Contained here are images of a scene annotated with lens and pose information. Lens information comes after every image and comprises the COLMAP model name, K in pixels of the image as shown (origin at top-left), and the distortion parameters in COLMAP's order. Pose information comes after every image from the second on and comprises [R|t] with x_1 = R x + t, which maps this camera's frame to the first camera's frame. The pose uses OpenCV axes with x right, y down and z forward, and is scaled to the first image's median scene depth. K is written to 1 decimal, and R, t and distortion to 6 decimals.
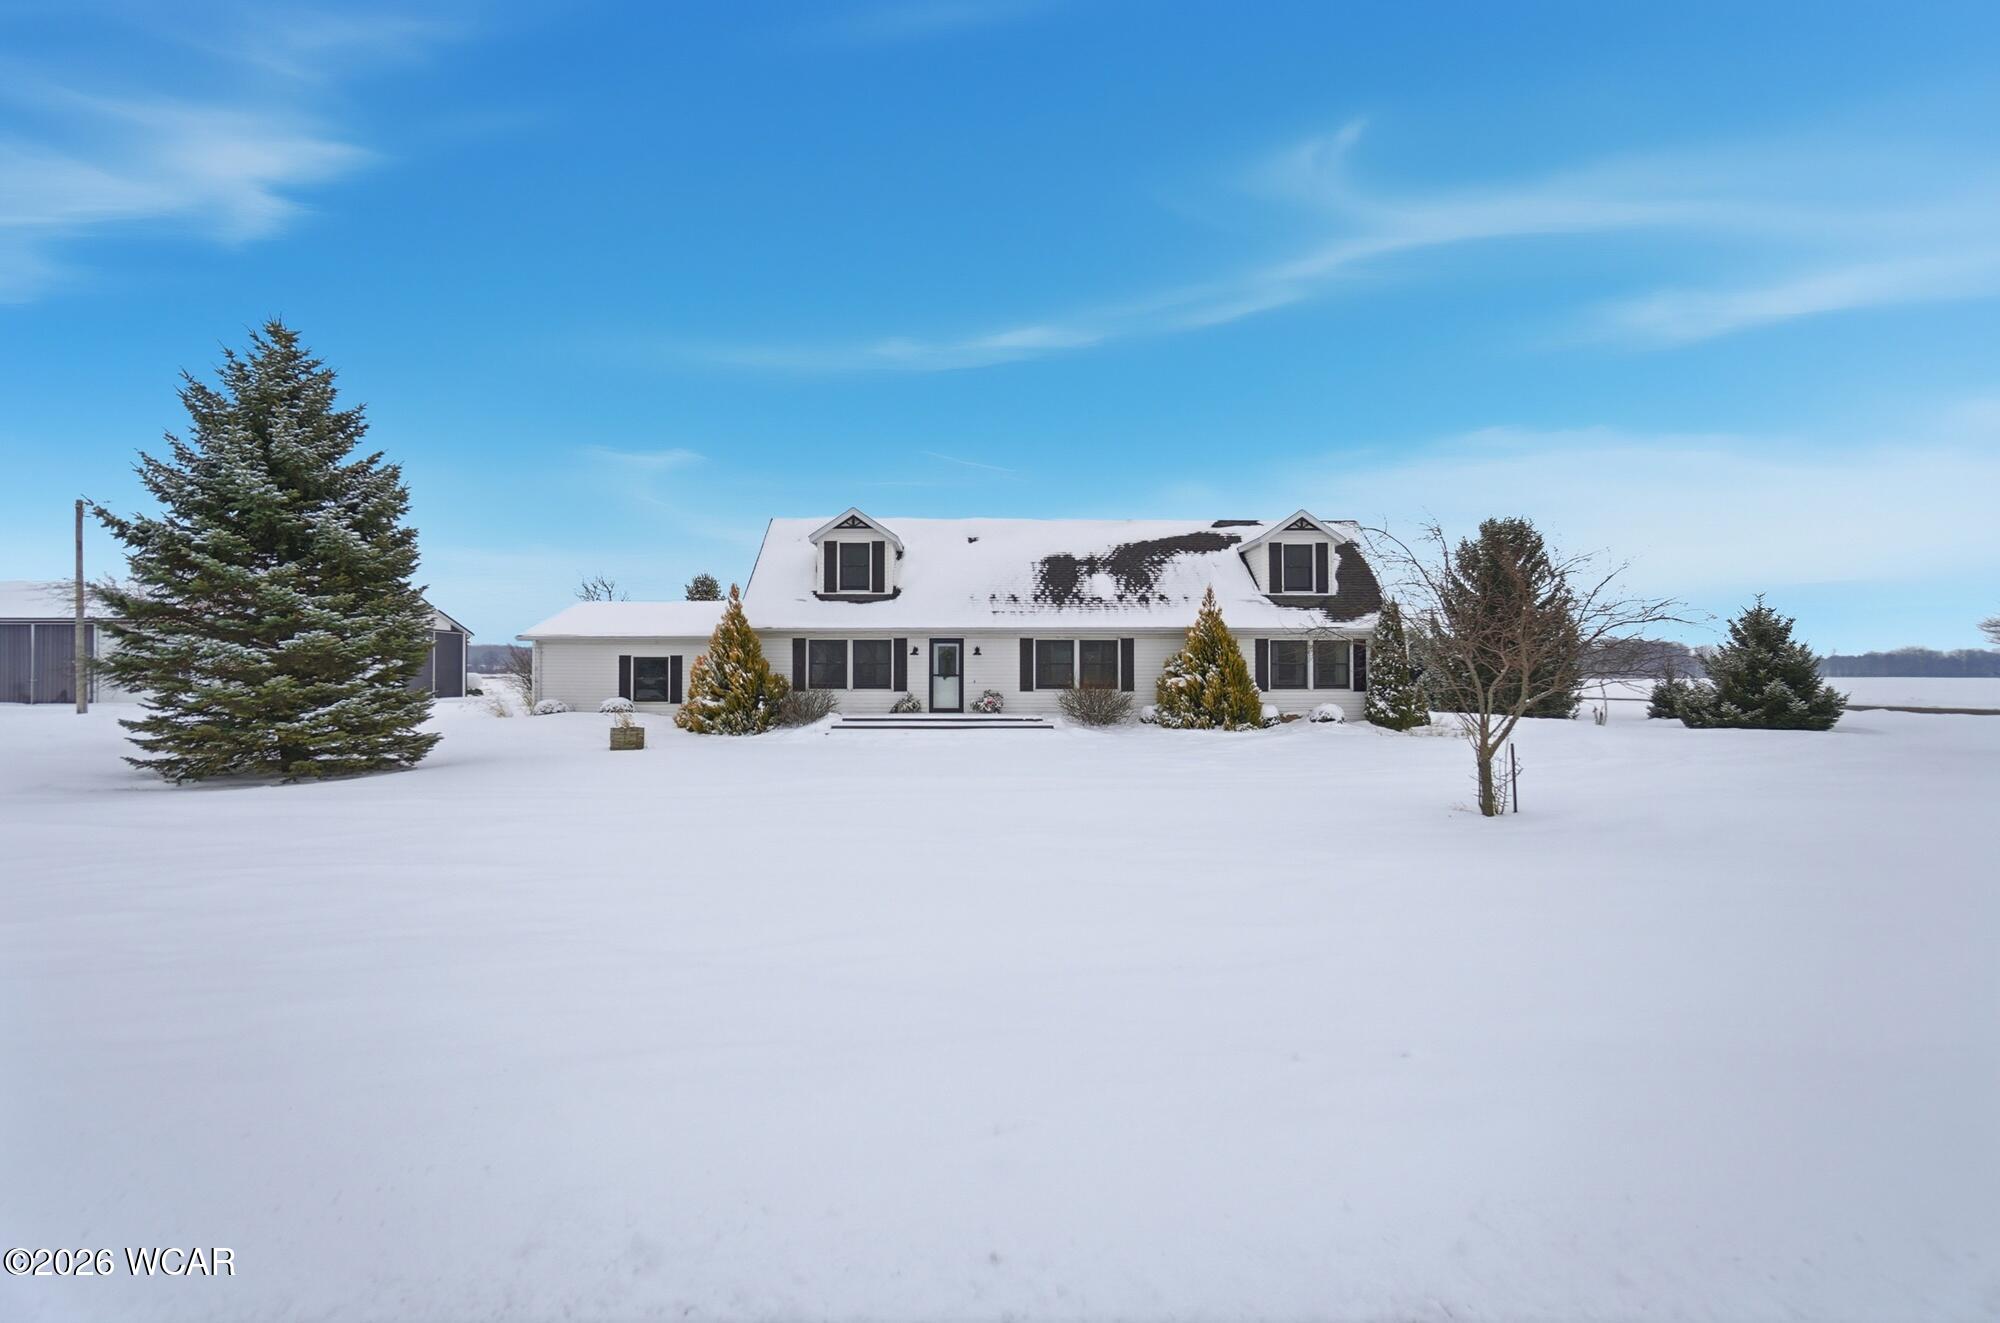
lens RADIAL K [[893.9, 0, 991.0], [0, 893.9, 673.9], [0, 0, 1]] dist [-0.072261, 0.029761]
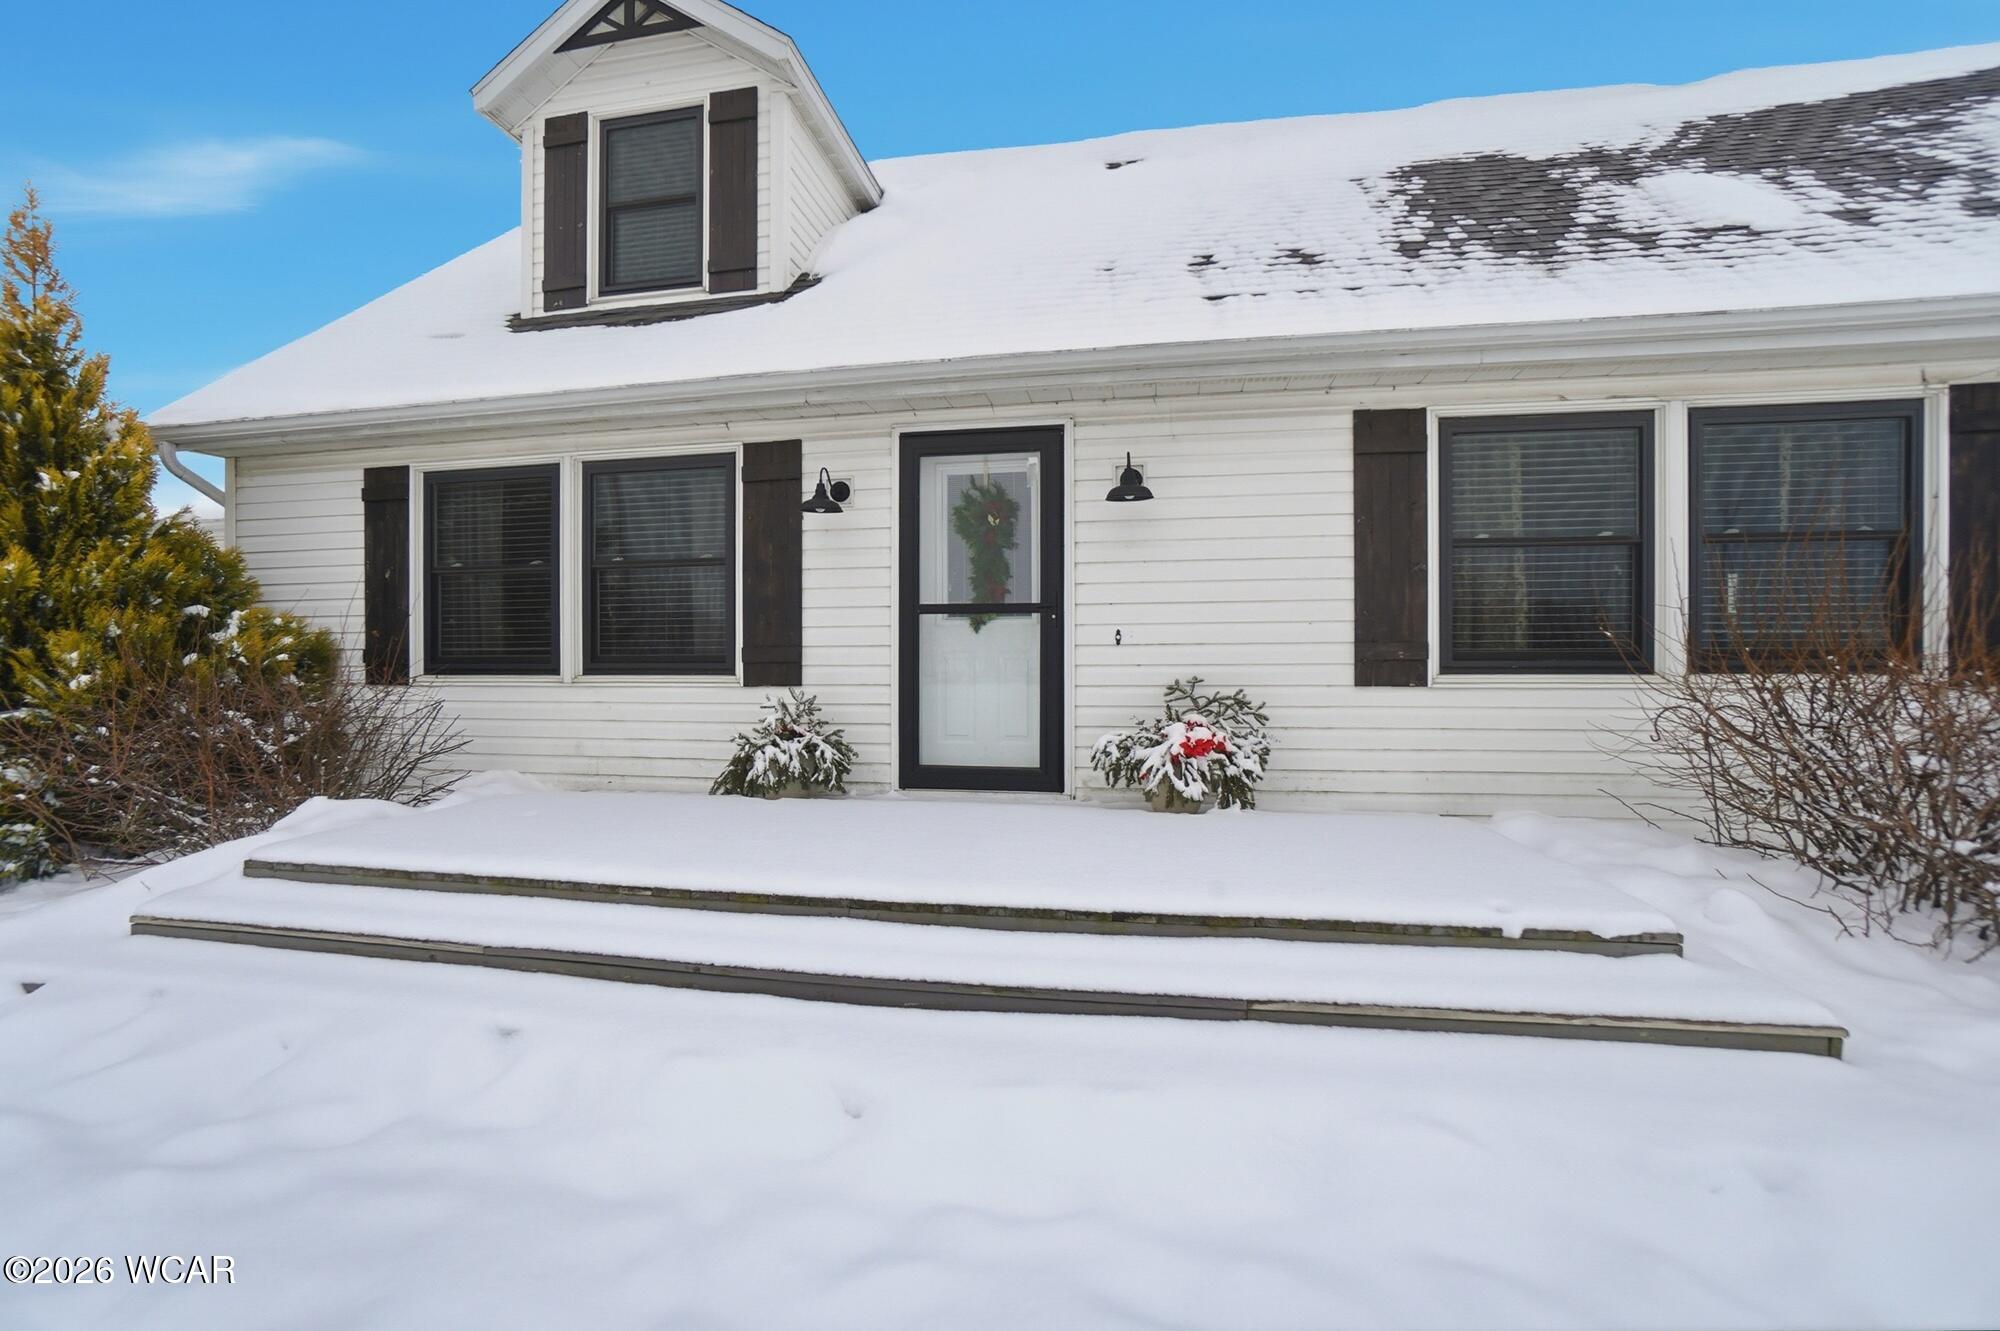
lens RADIAL K [[899.5, 0, 1000.0], [0, 899.5, 665.5], [0, 0, 1]] dist [-0.047938, 0.000176]
pose [[0.980876, -0.003981, -0.194593, -0.005216], [0.004807, 0.999981, 0.003774, 0.014036], [0.194574, -0.004637, 0.980877, 0.797664]]
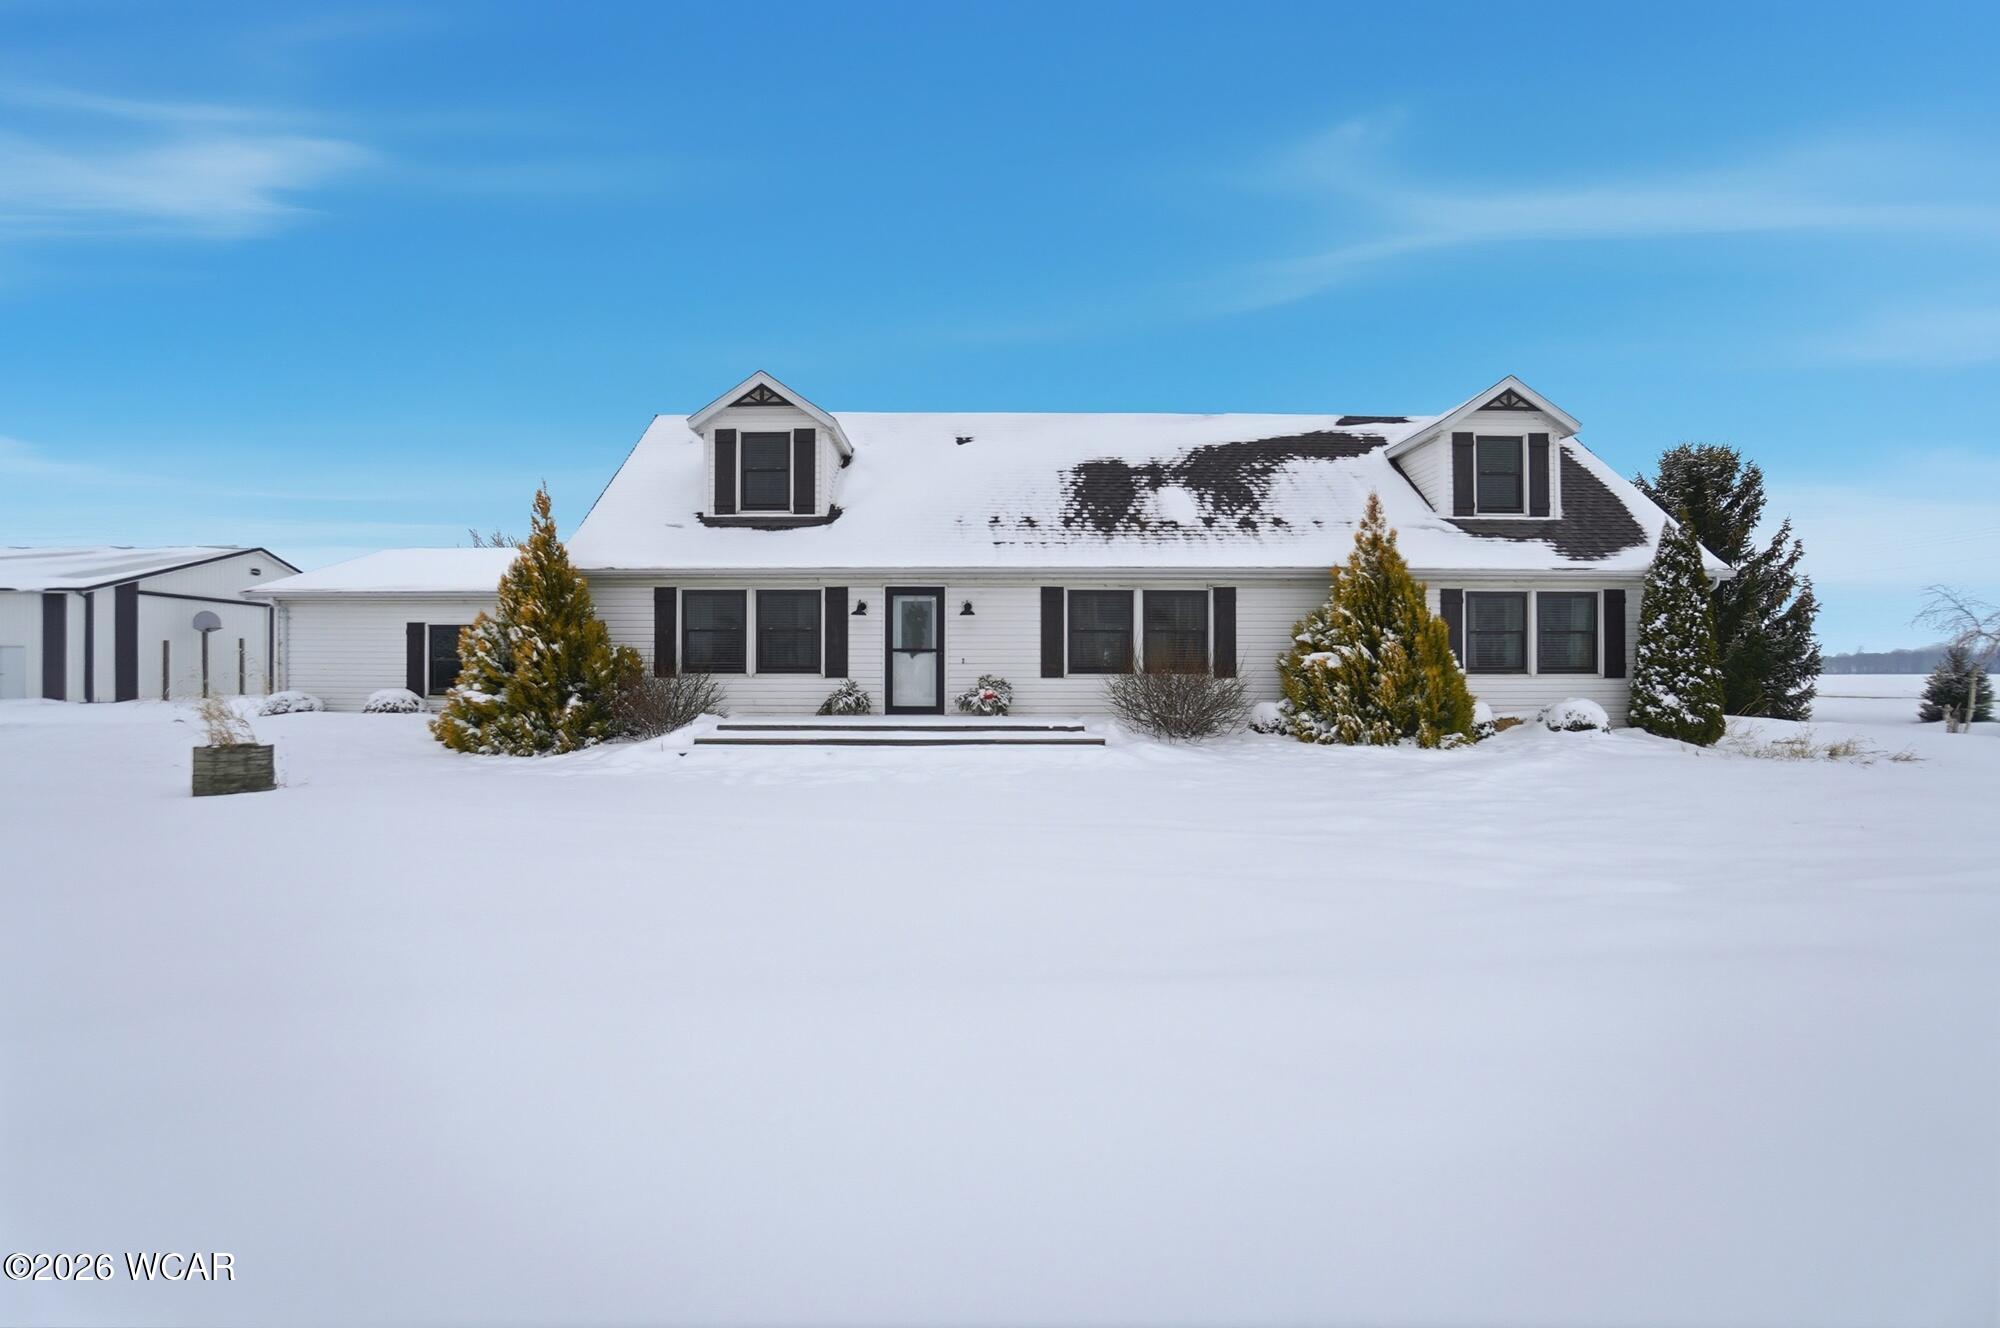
lens RADIAL K [[893.9, 0, 991.0], [0, 893.9, 676.4], [0, 0, 1]] dist [-0.072261, 0.029761]
pose [[0.999944, 0.000118, -0.010544, 0.005964], [-0.000063, 0.999986, 0.005246, 0.015640], [0.010544, -0.005245, 0.999931, 0.416643]]
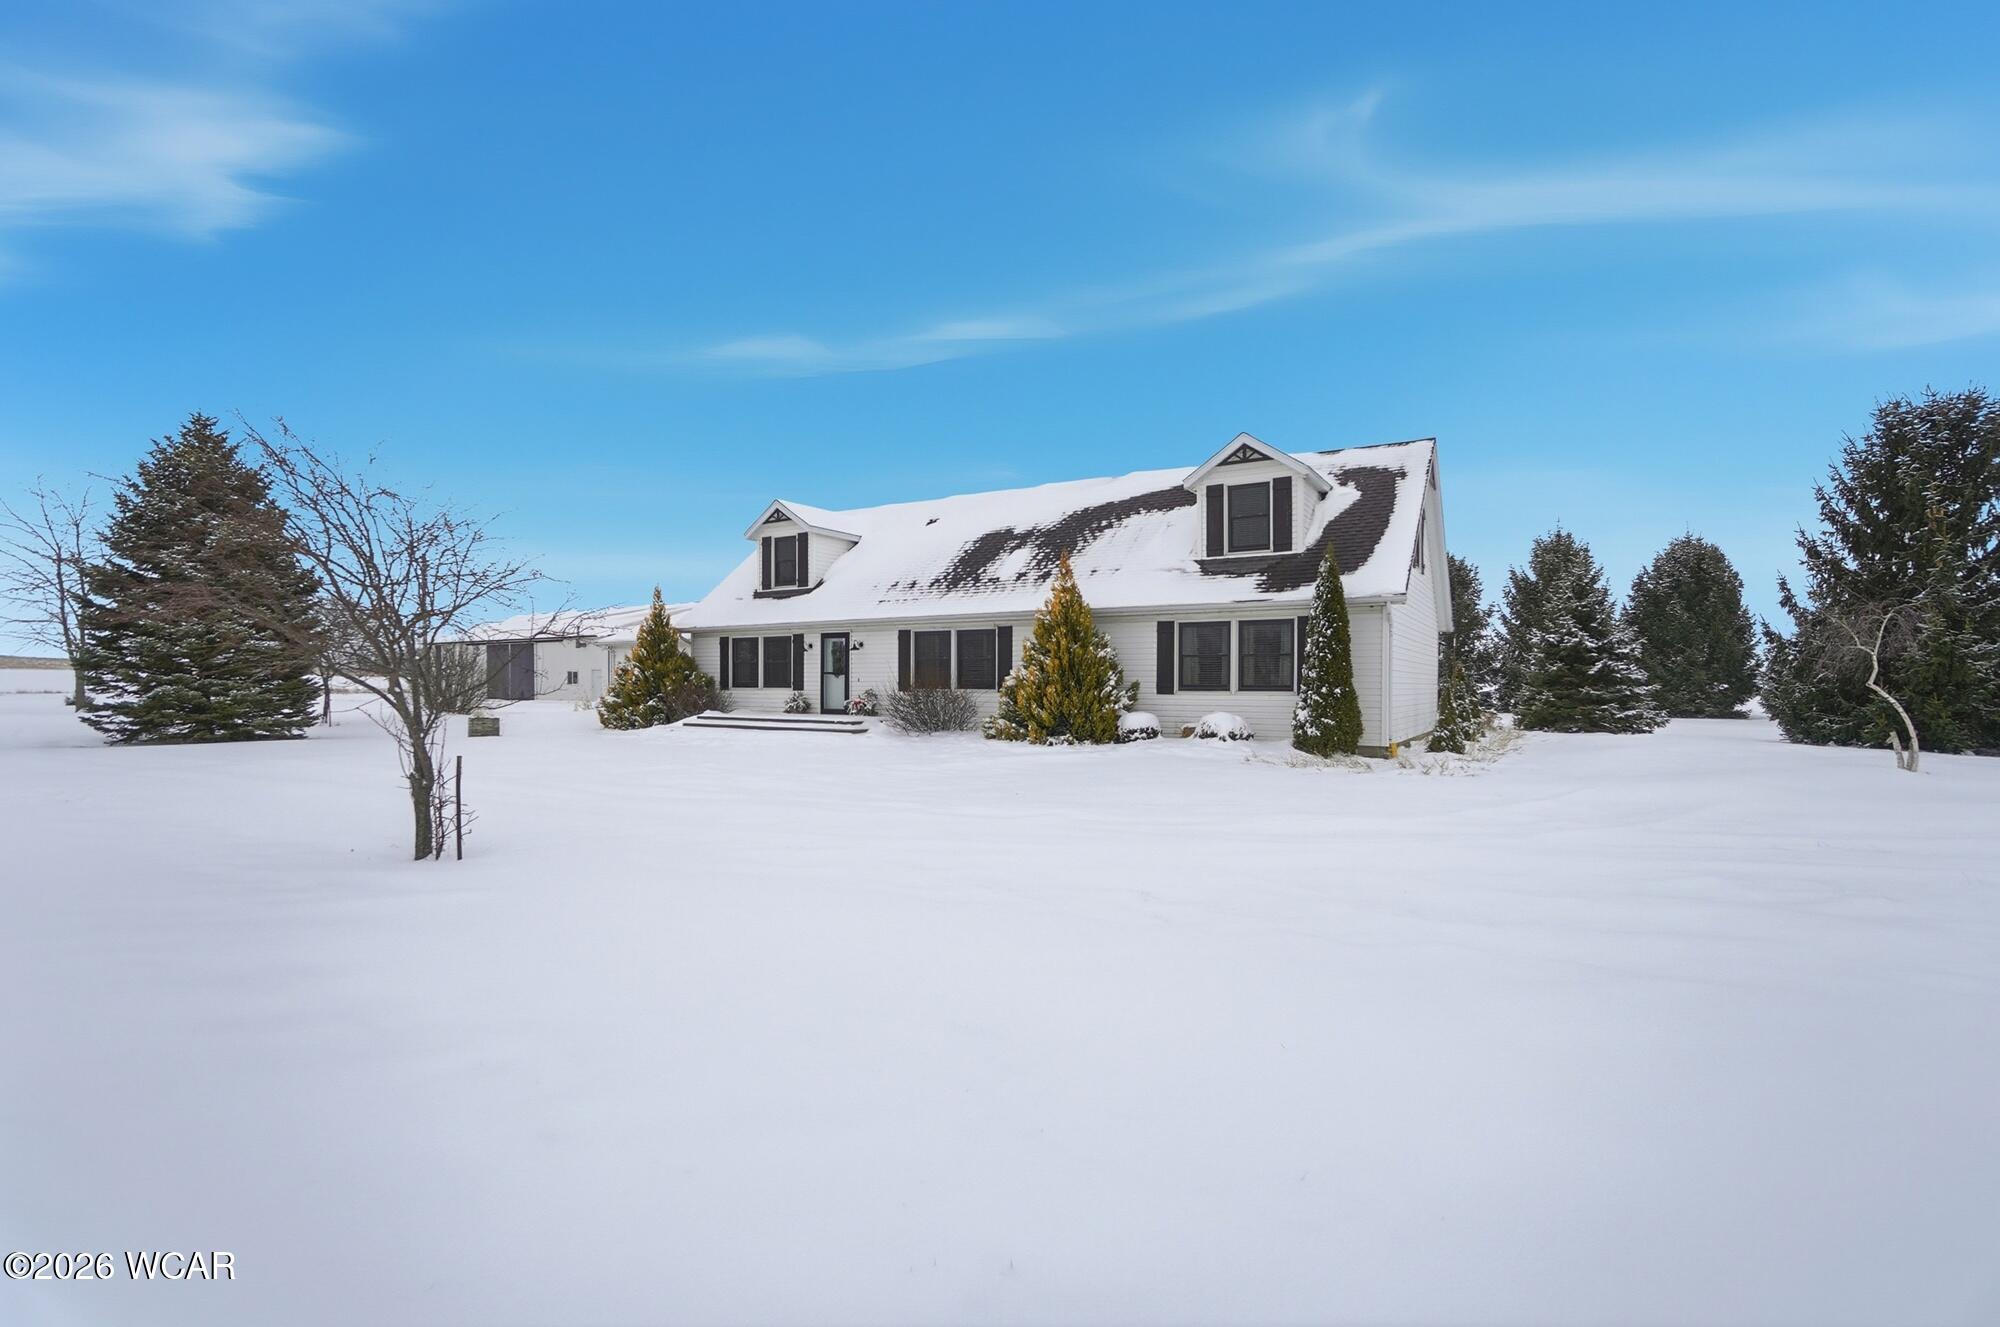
lens RADIAL K [[893.9, 0, 991.0], [0, 893.9, 675.9], [0, 0, 1]] dist [-0.072261, 0.029761]
pose [[0.845379, -0.002243, -0.534162, 0.571986], [0.000740, 0.999995, -0.003029, 0.007254], [0.534166, 0.002165, 0.845377, 0.314110]]
